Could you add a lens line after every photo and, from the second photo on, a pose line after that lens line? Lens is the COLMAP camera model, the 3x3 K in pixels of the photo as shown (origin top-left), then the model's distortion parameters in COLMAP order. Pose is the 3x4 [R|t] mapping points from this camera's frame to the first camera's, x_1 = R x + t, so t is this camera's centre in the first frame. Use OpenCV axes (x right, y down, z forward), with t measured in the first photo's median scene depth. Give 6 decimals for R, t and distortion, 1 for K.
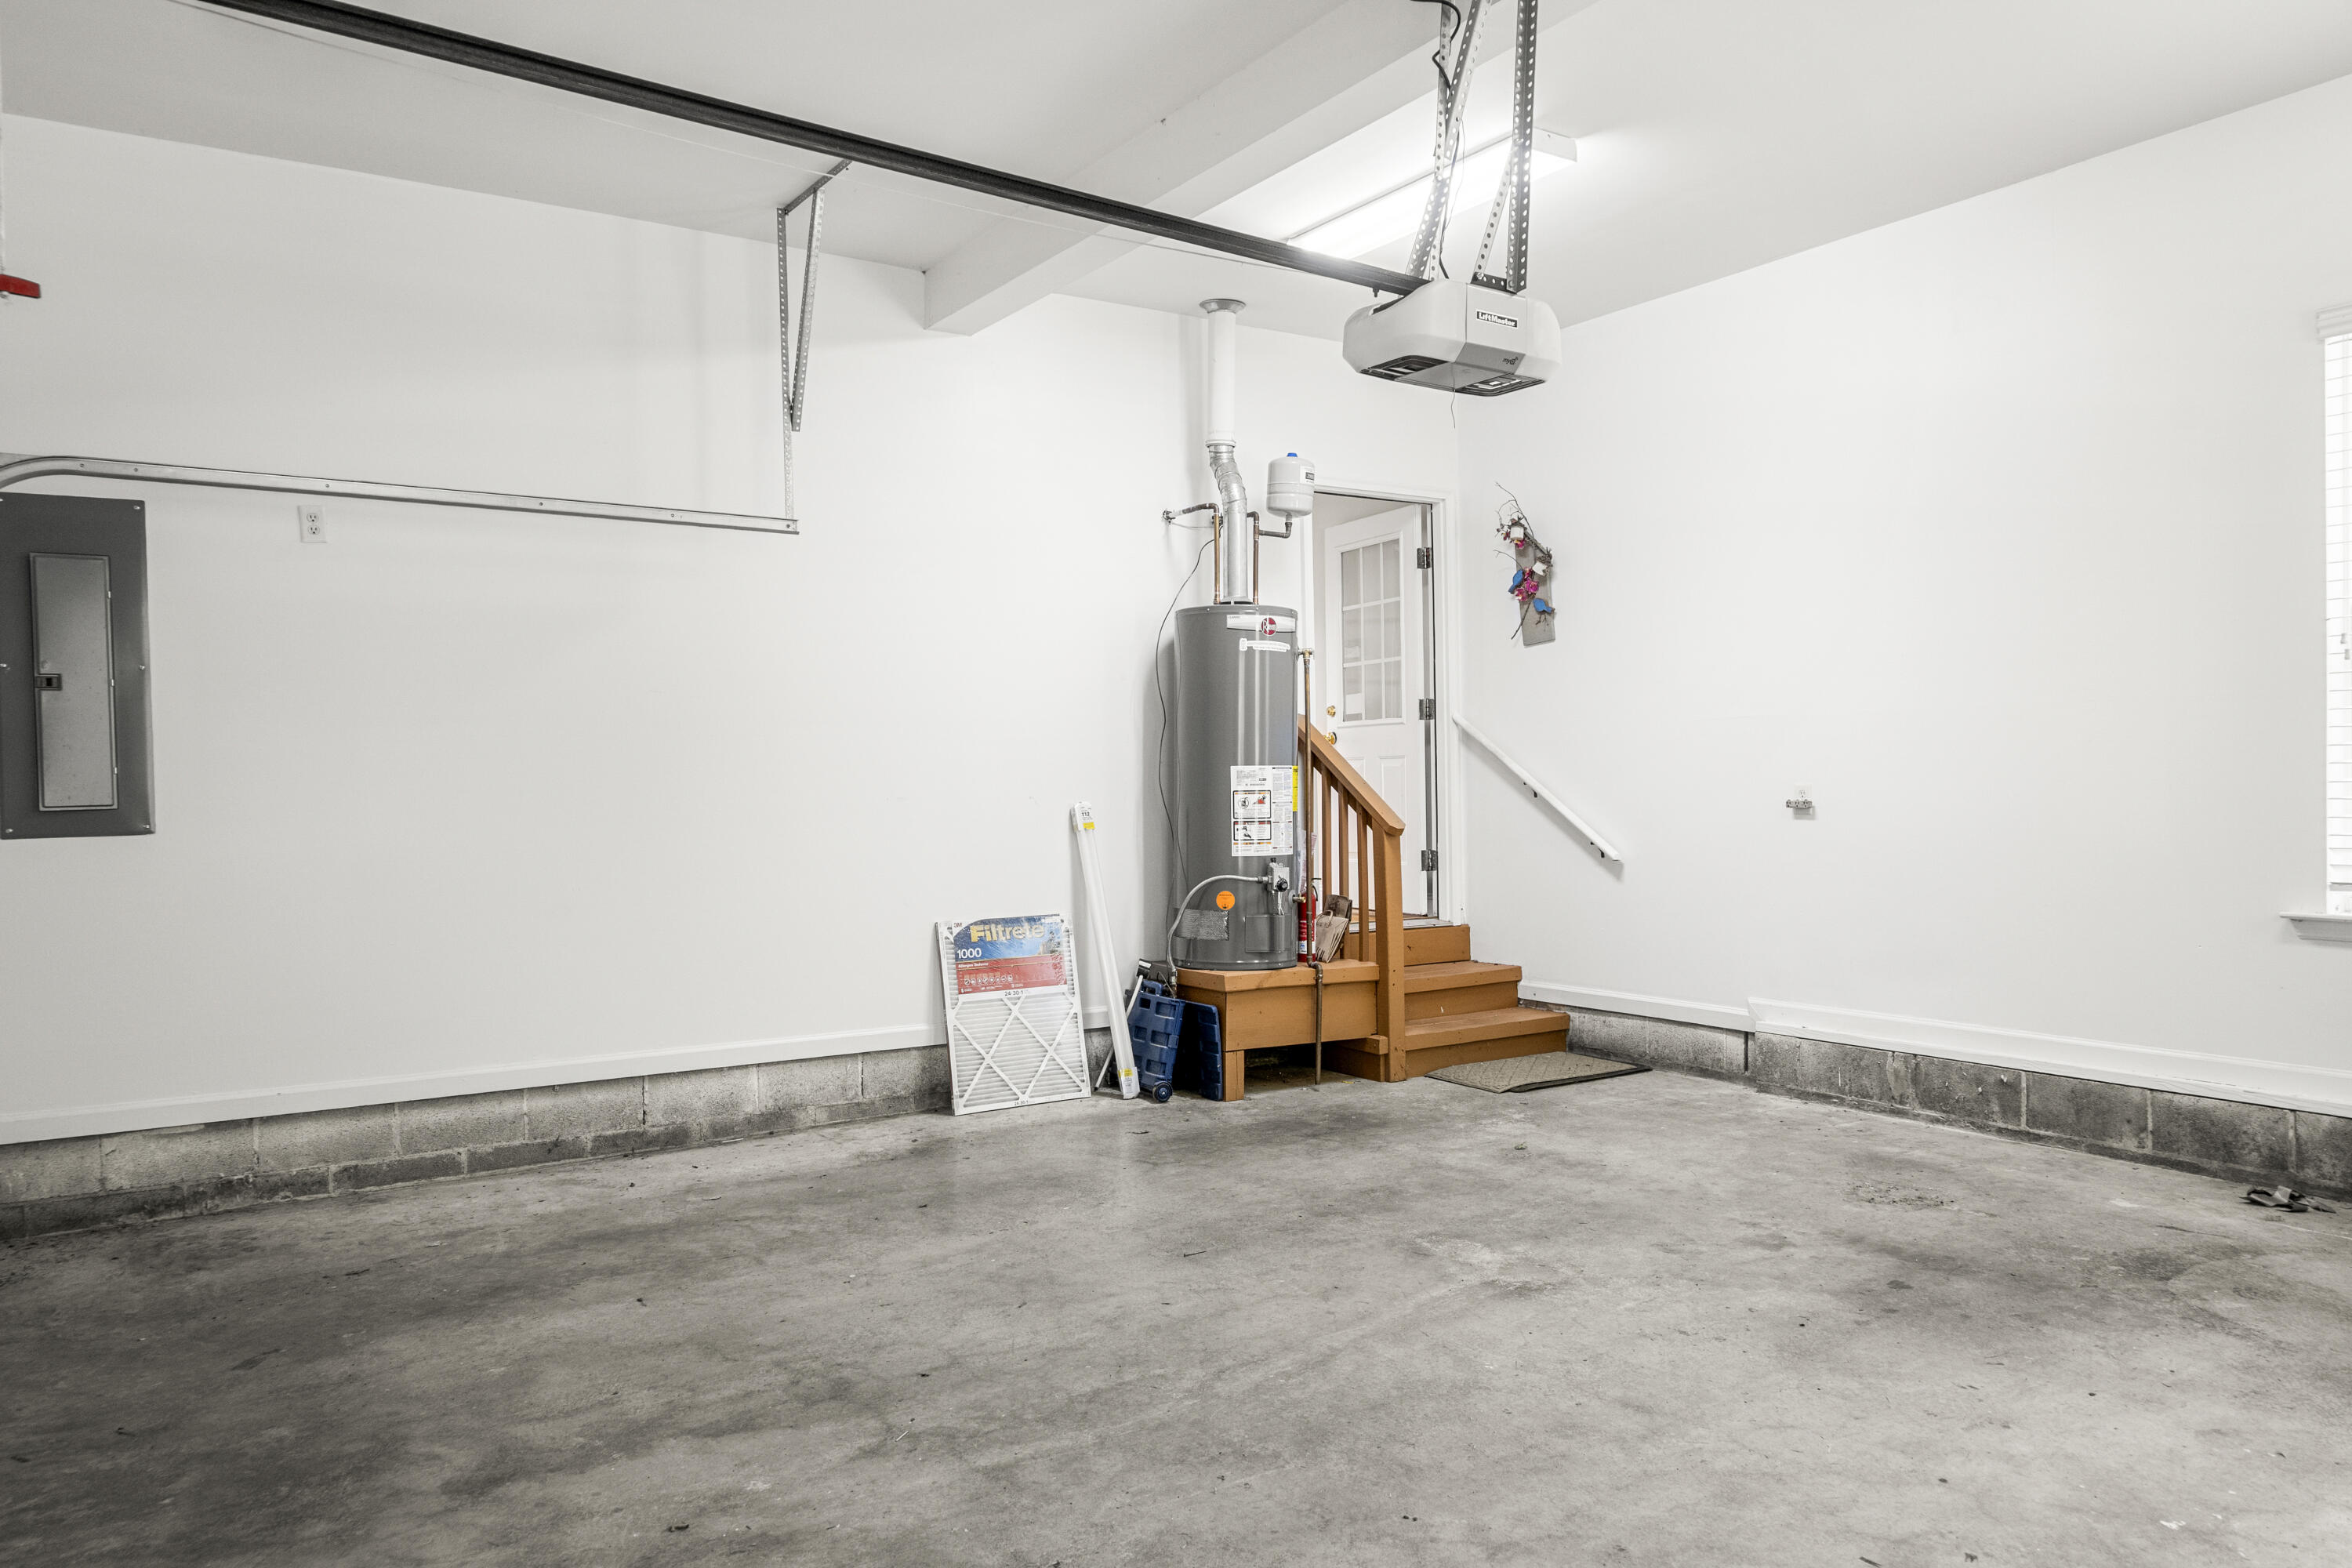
lens RADIAL K [[1628.3, 0, 1176.0], [0, 1628.3, 784.0], [0, 0, 1]] dist [-0.001861, -0.001831]
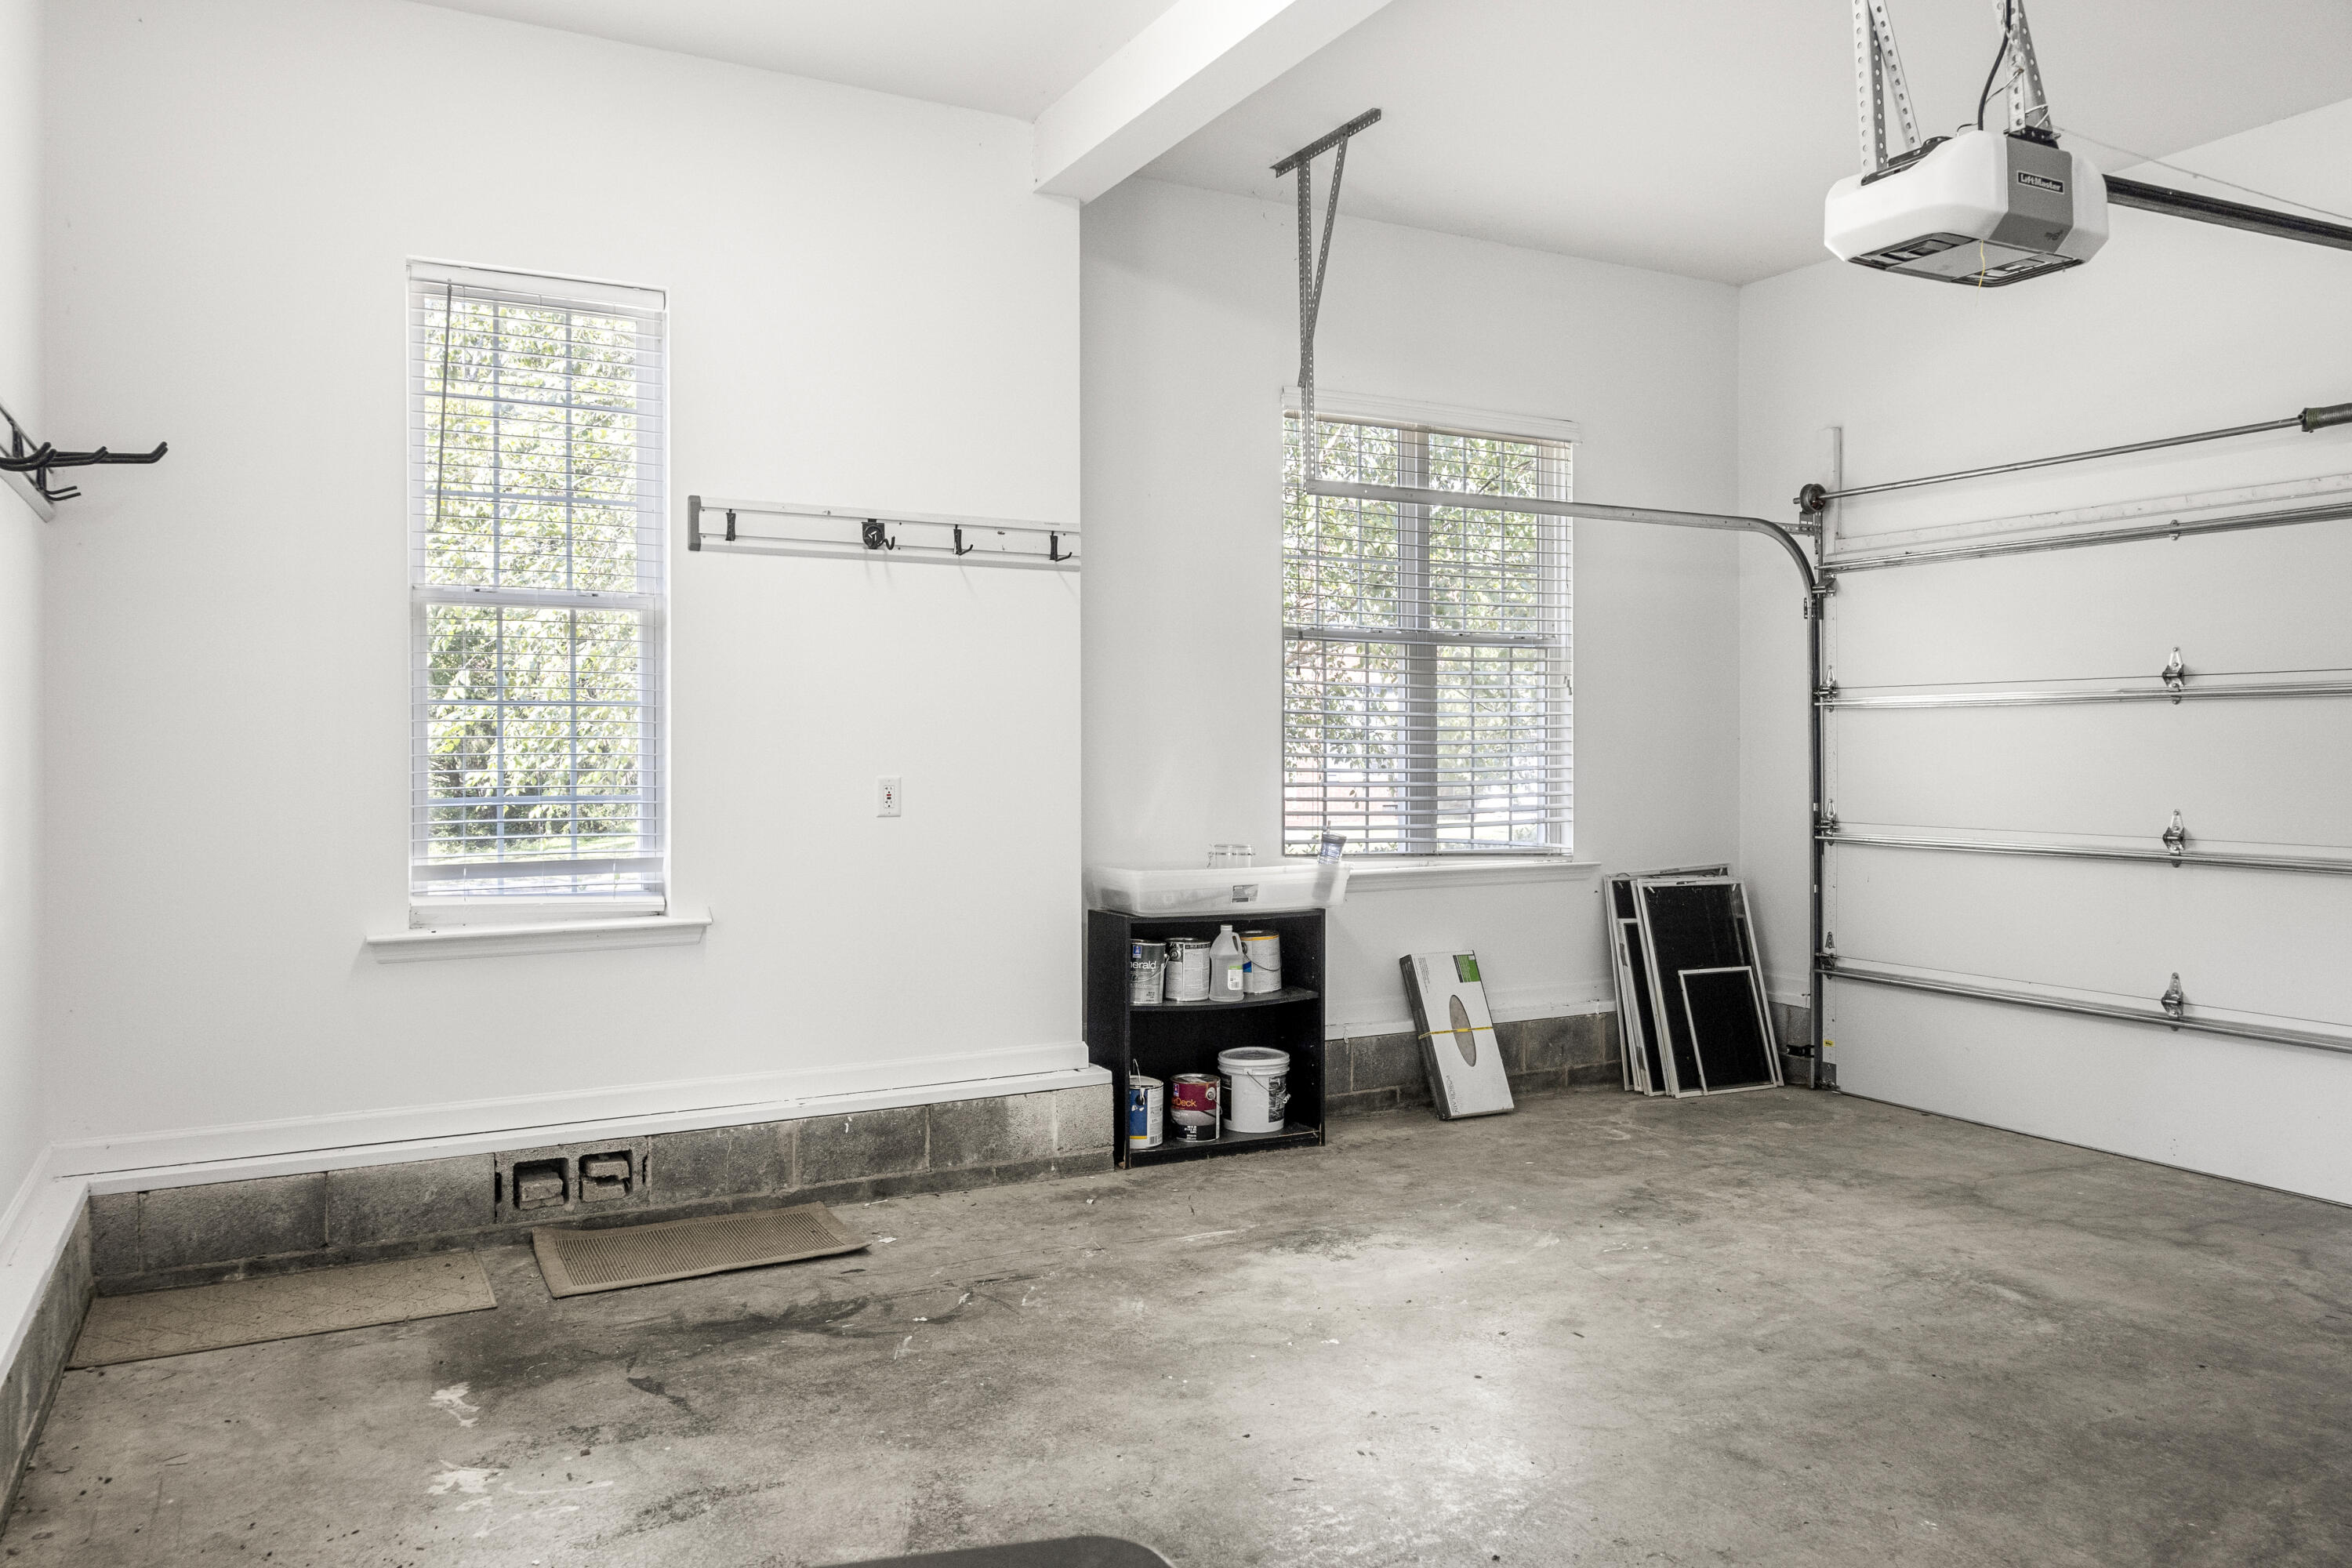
lens RADIAL K [[1628.3, 0, 1176.0], [0, 1628.3, 784.0], [0, 0, 1]] dist [-0.001861, -0.001831]
pose [[-0.996583, 0.009828, 0.082005, 0.522626], [0.012009, 0.999586, 0.026152, -0.027404], [-0.081714, 0.027047, -0.996289, 1.931282]]
